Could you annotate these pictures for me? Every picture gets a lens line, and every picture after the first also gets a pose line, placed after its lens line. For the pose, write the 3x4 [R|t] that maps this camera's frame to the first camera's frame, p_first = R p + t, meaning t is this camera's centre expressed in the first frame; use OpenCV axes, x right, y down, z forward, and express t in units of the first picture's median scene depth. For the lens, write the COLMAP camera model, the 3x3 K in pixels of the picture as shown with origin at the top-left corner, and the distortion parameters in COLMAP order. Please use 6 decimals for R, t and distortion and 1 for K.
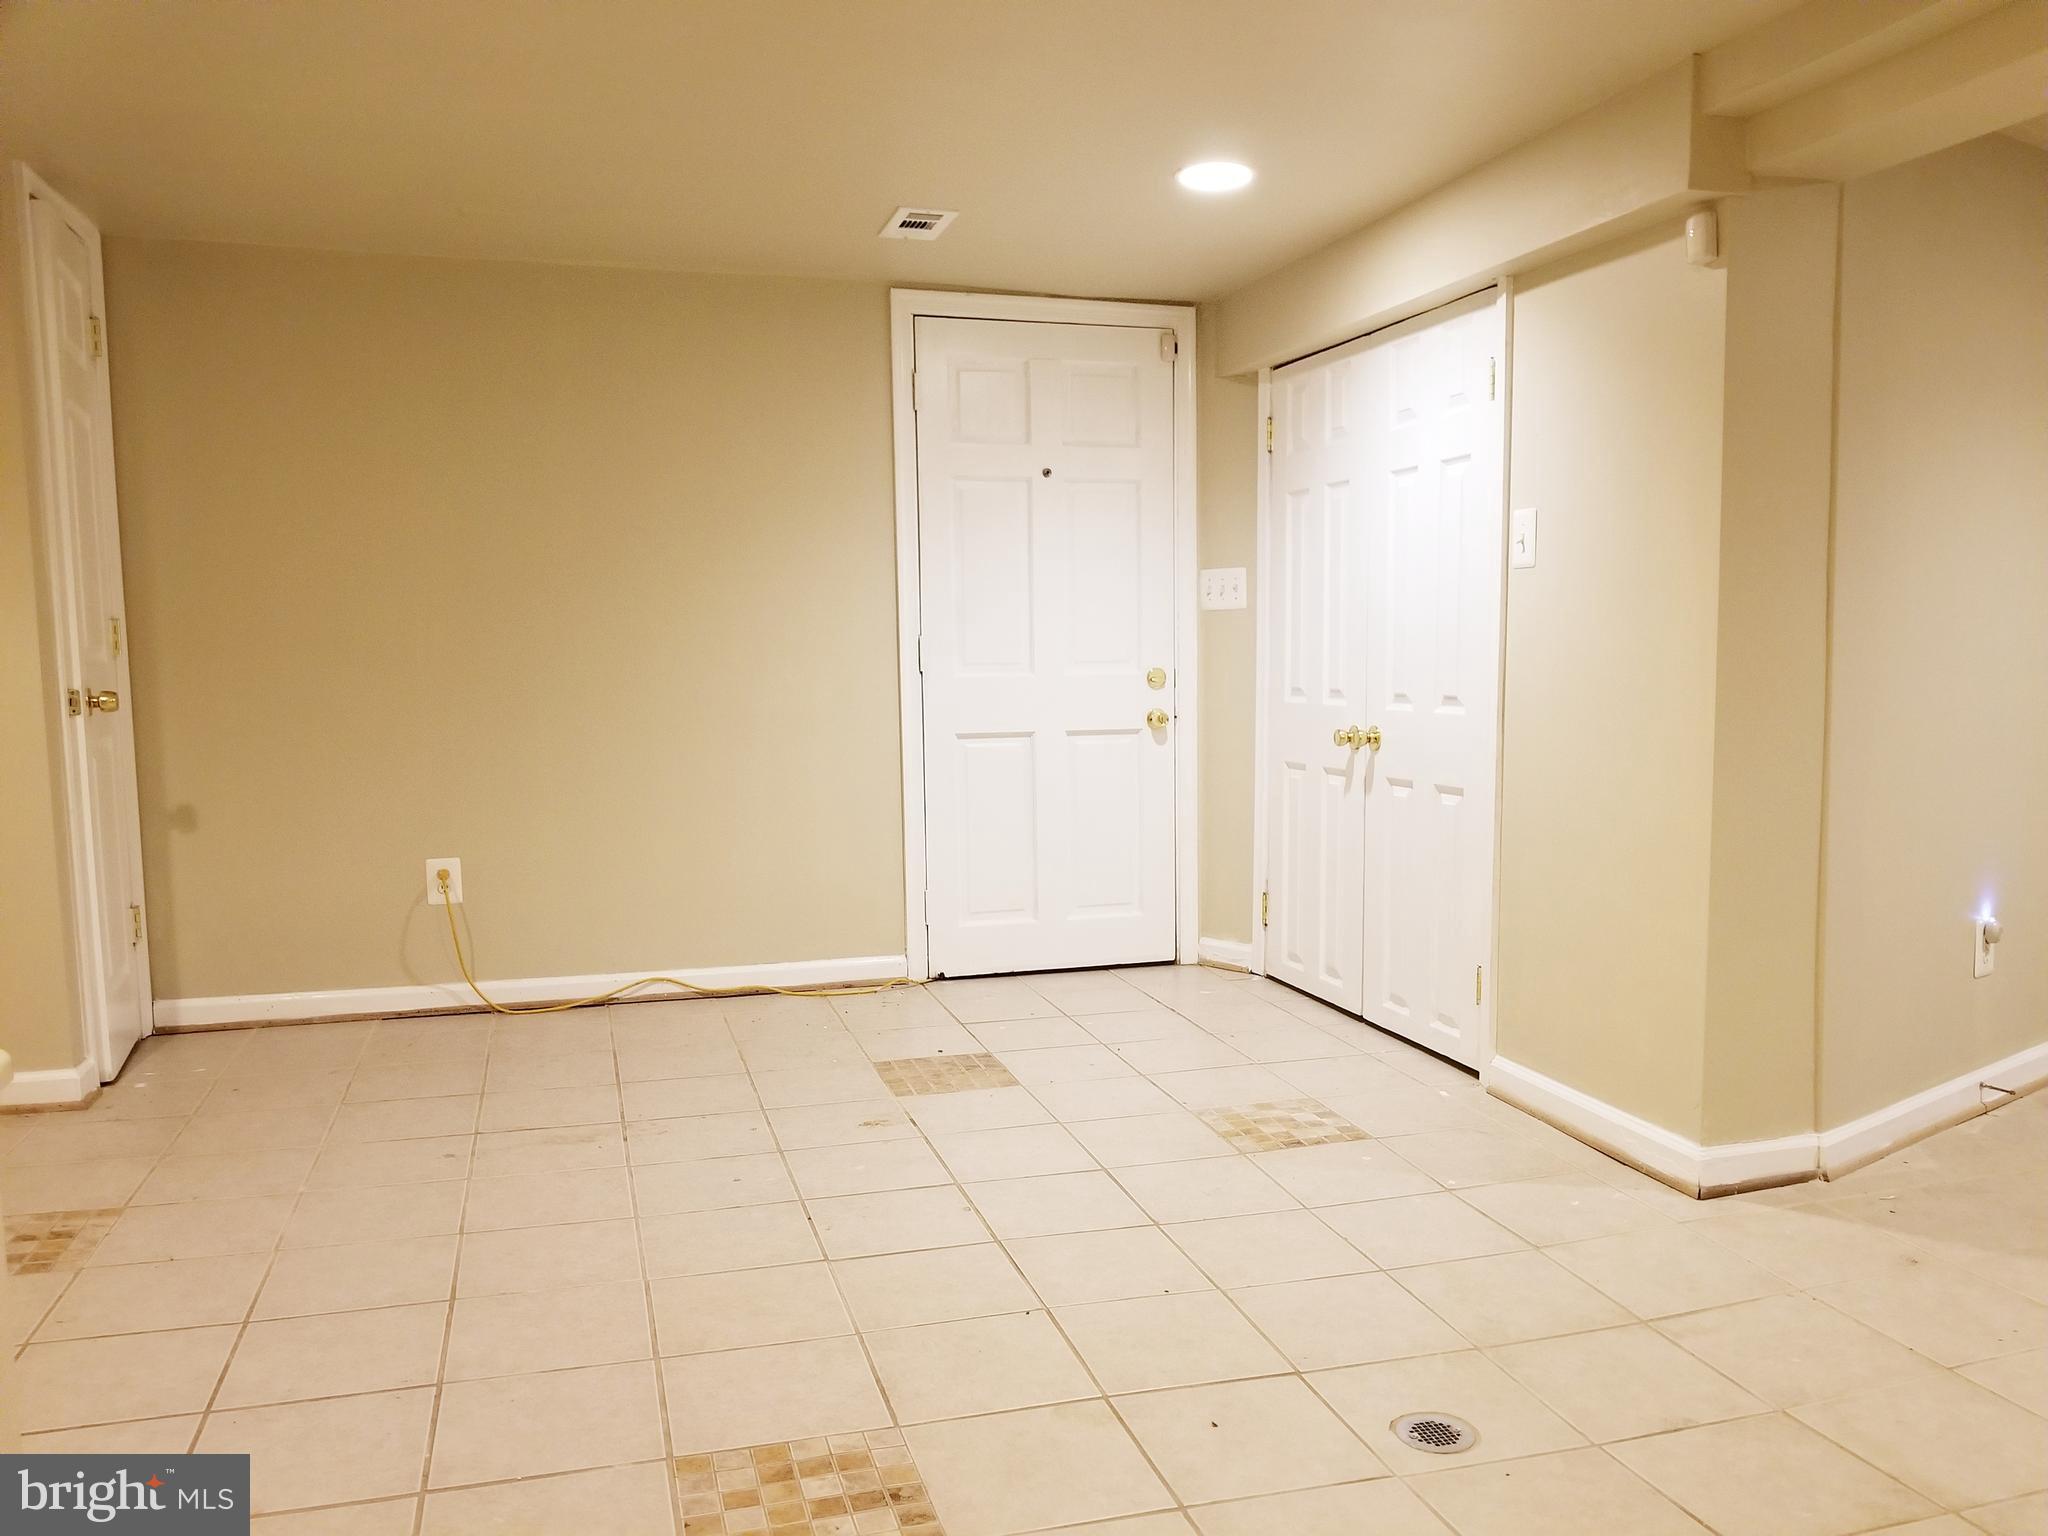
lens RADIAL K [[1624.7, 0, 1075.4], [0, 1624.7, 815.0], [0, 0, 1]] dist [0.011664, -0.025418]
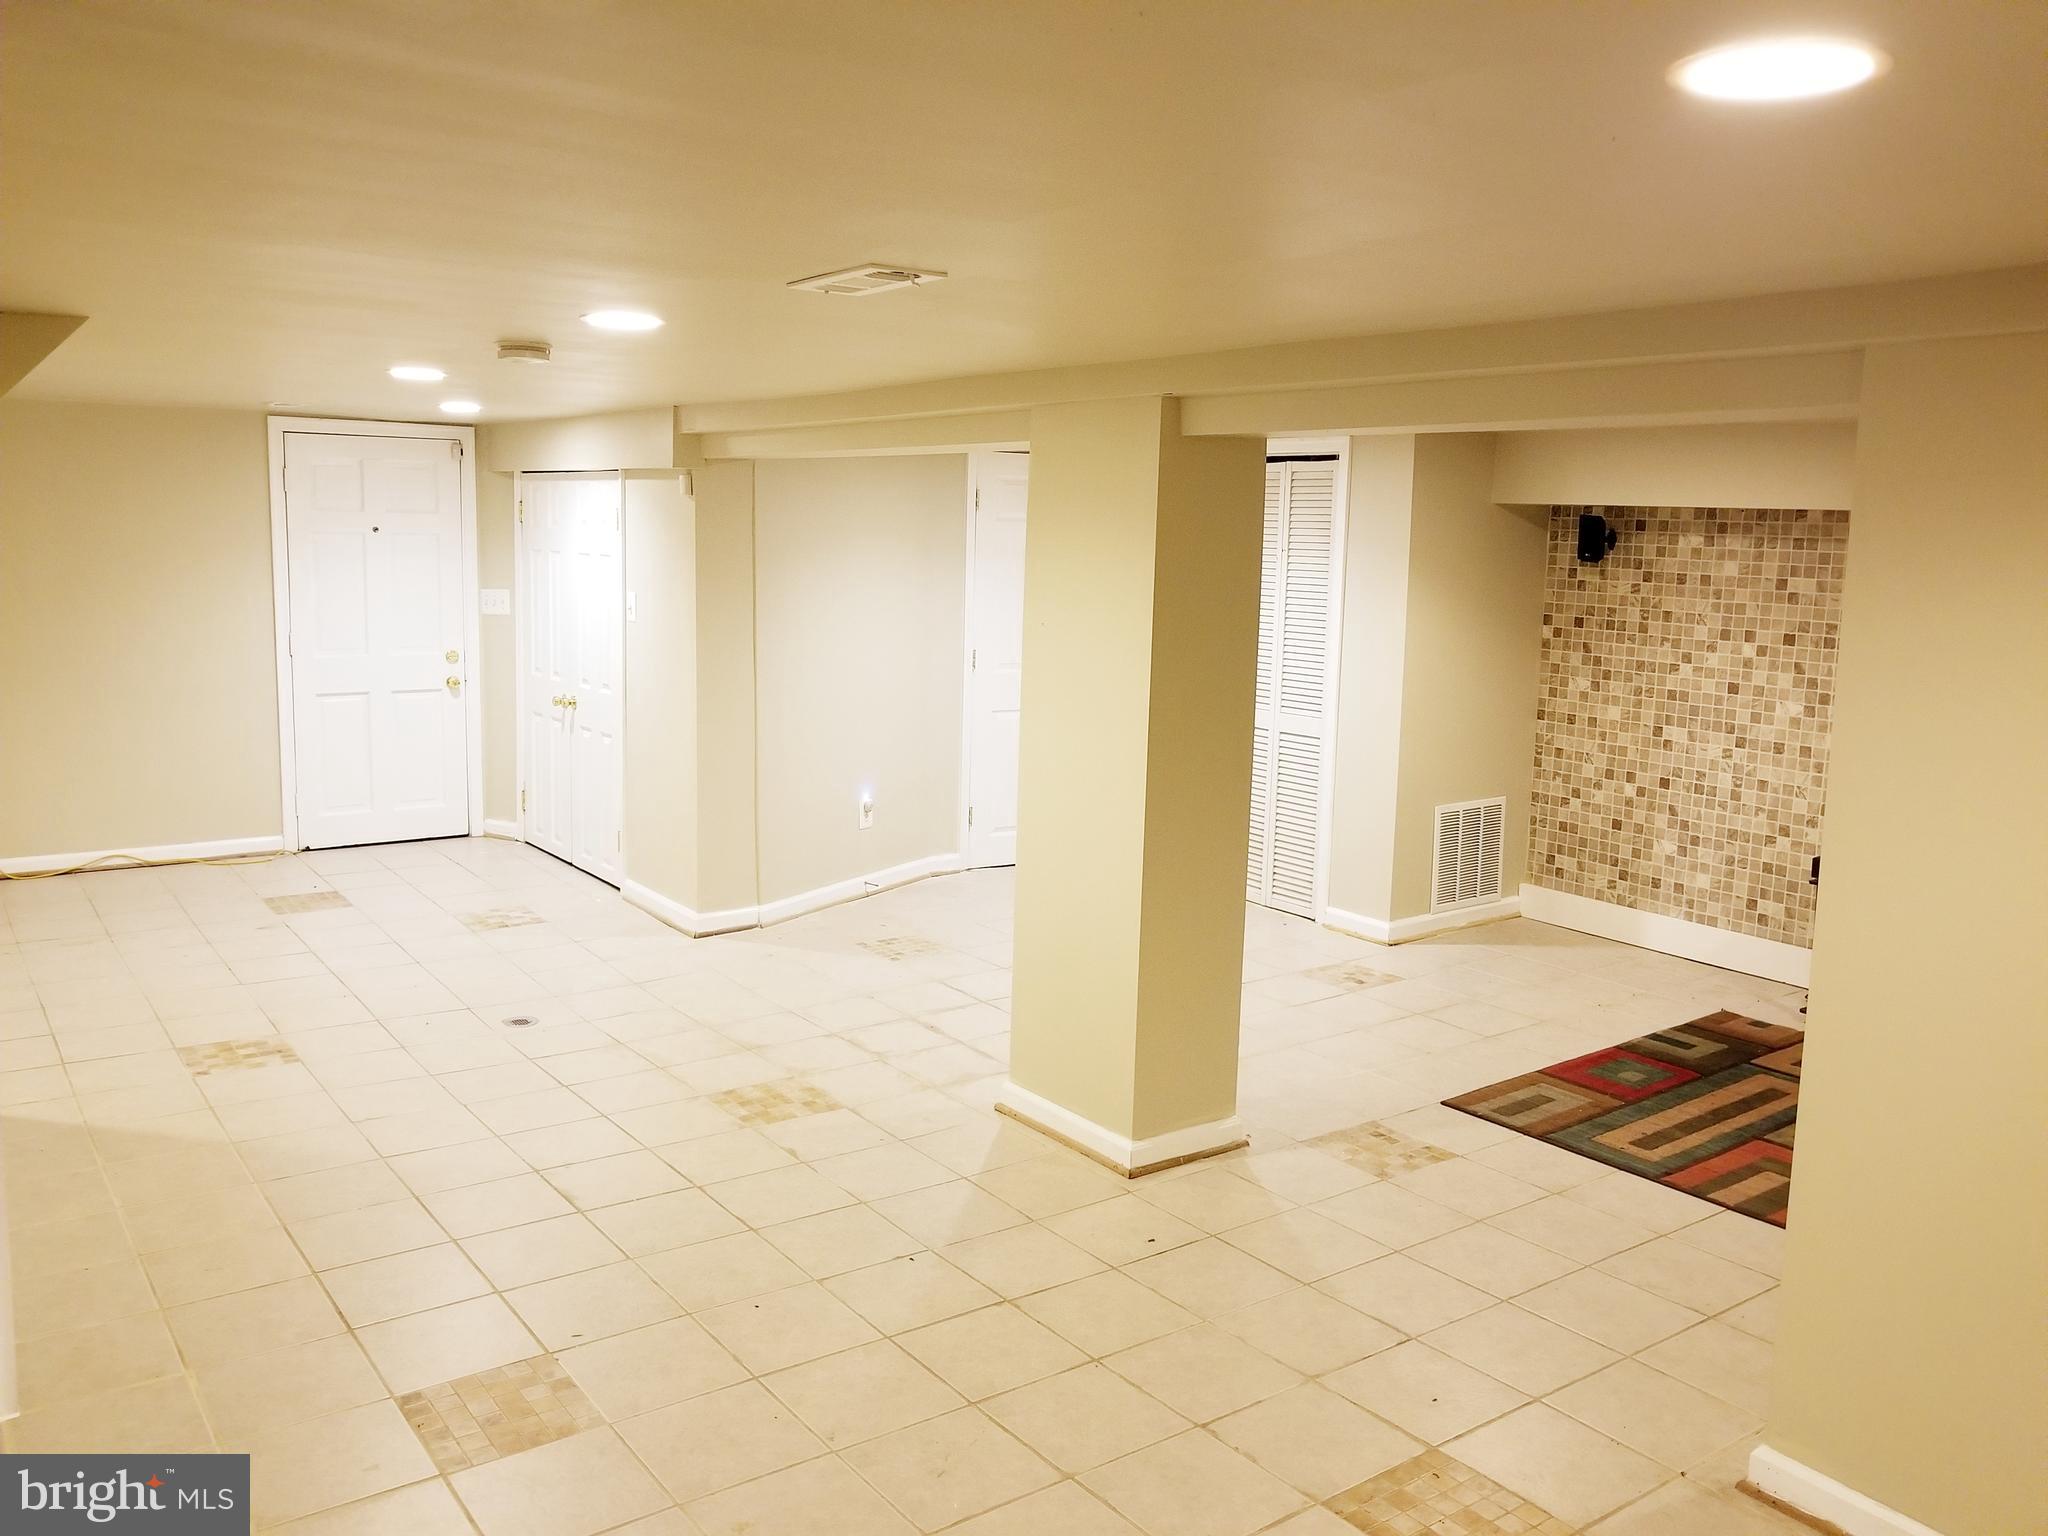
lens RADIAL K [[1624.7, 0, 986.4], [0, 1624.7, 715.1], [0, 0, 1]] dist [0.011664, -0.025418]
pose [[0.954110, -0.007761, 0.299355, 0.087125], [0.003329, 0.999877, 0.015313, -0.060620], [-0.299438, -0.013613, 0.954019, -0.817406]]
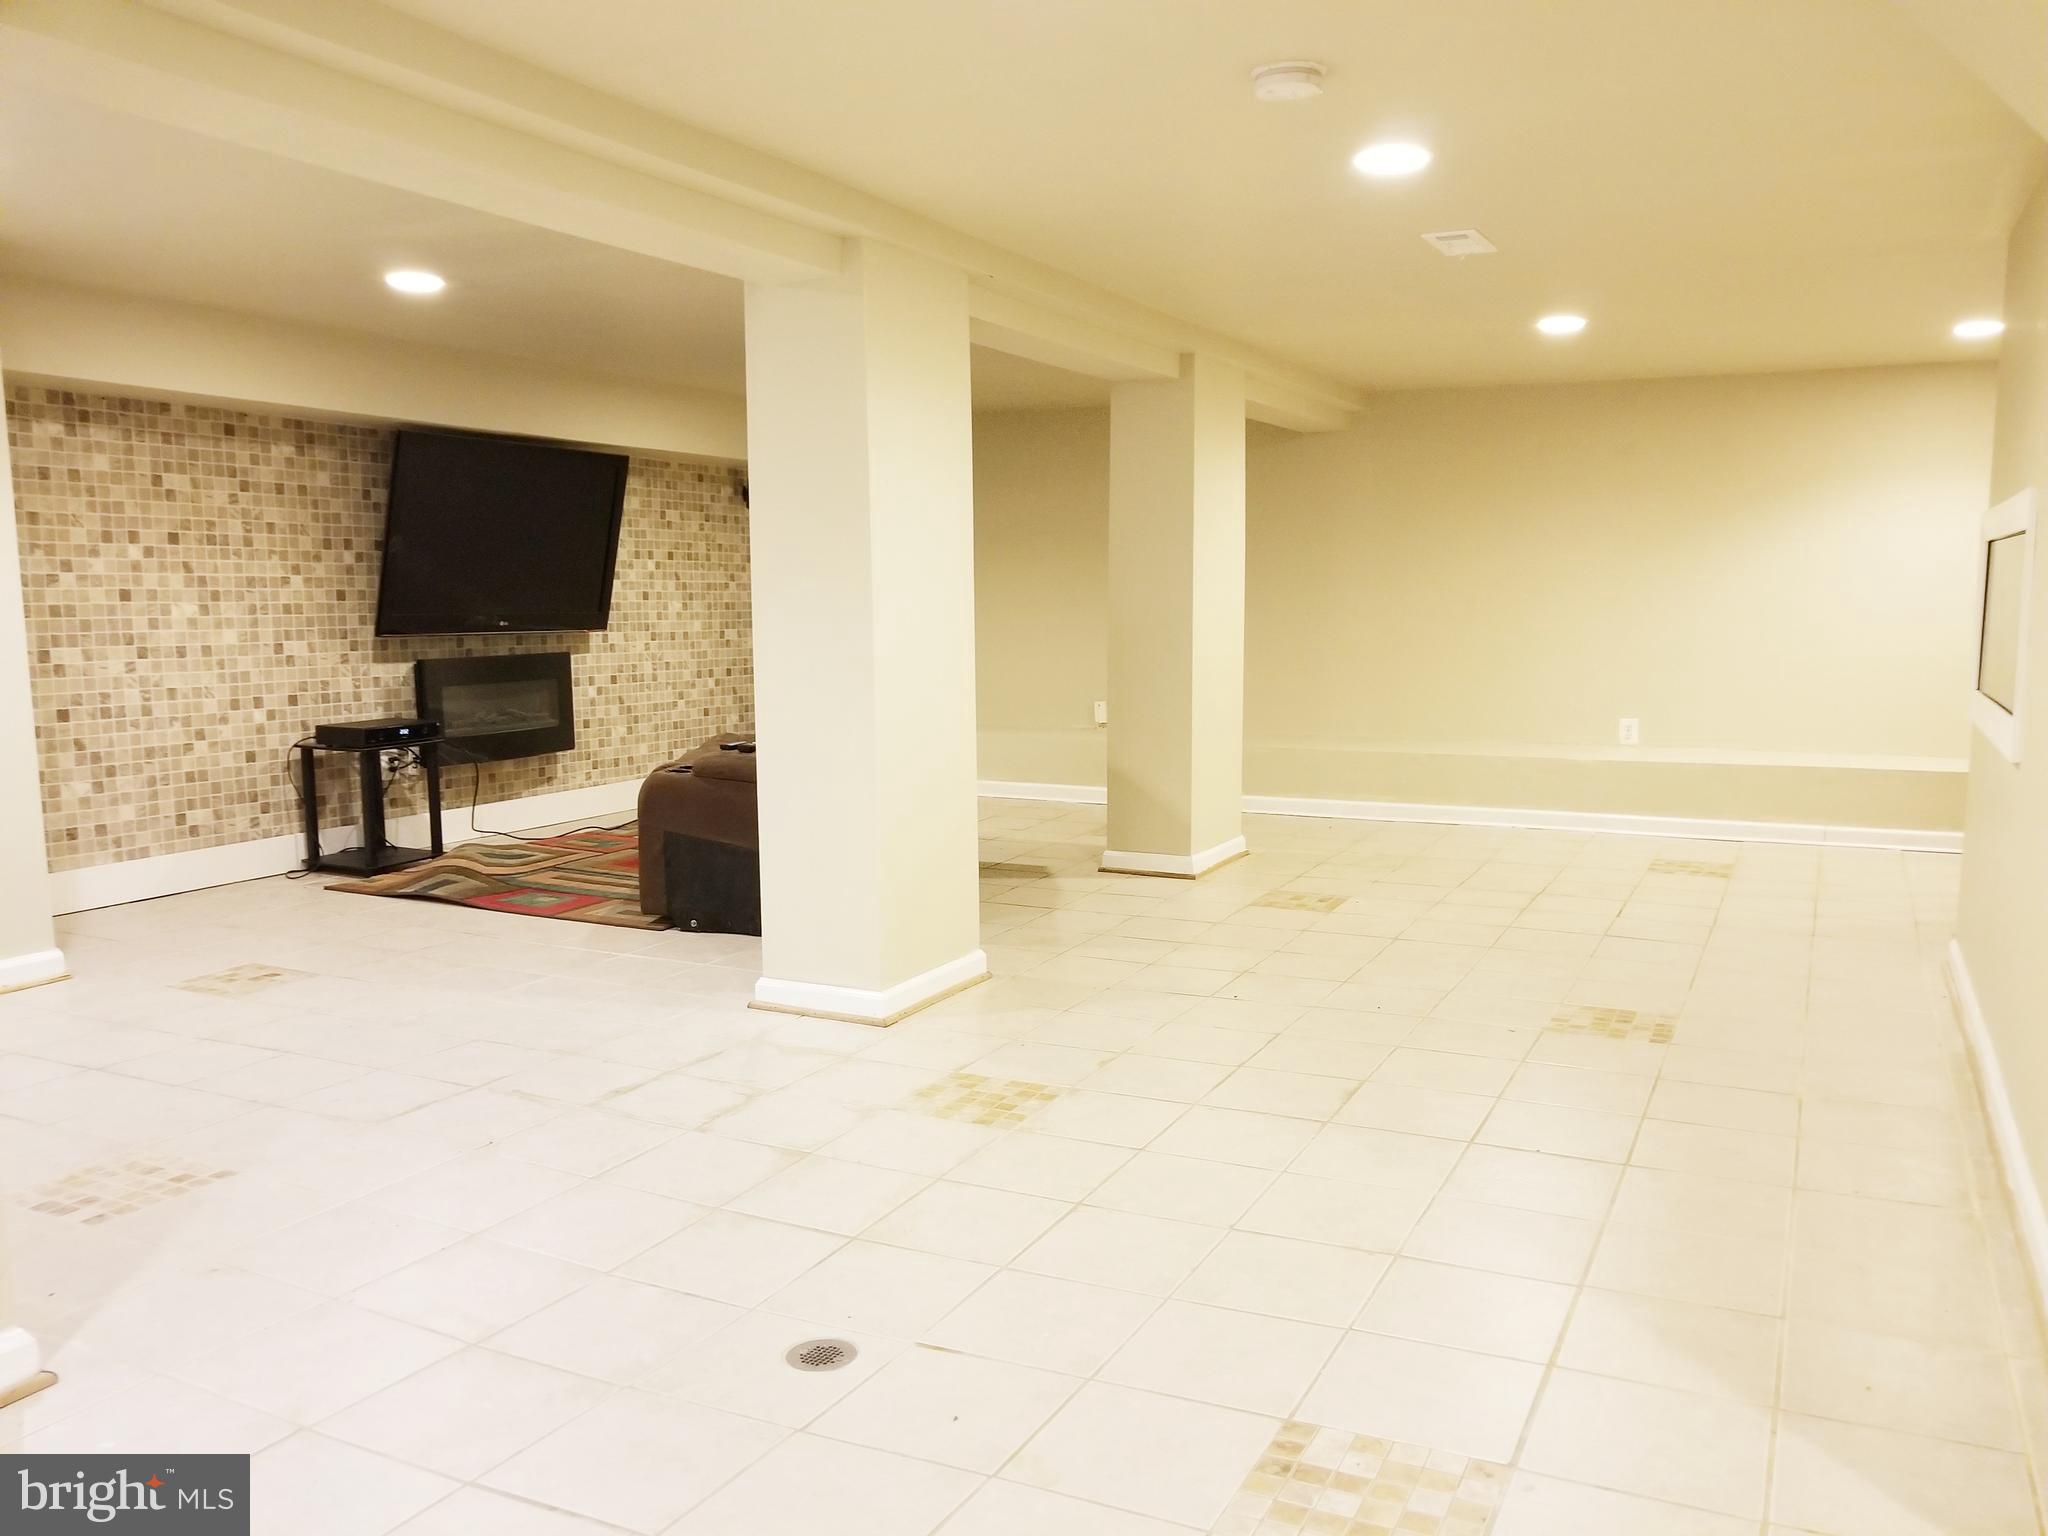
lens RADIAL K [[1624.7, 0, 1065.6], [0, 1624.7, 811.4], [0, 0, 1]] dist [0.011664, -0.025418]
pose [[-0.728864, -0.086681, 0.679149, -0.333082], [0.079143, 0.974637, 0.209331, -0.106324], [-0.680069, 0.206324, -0.703517, 0.857296]]
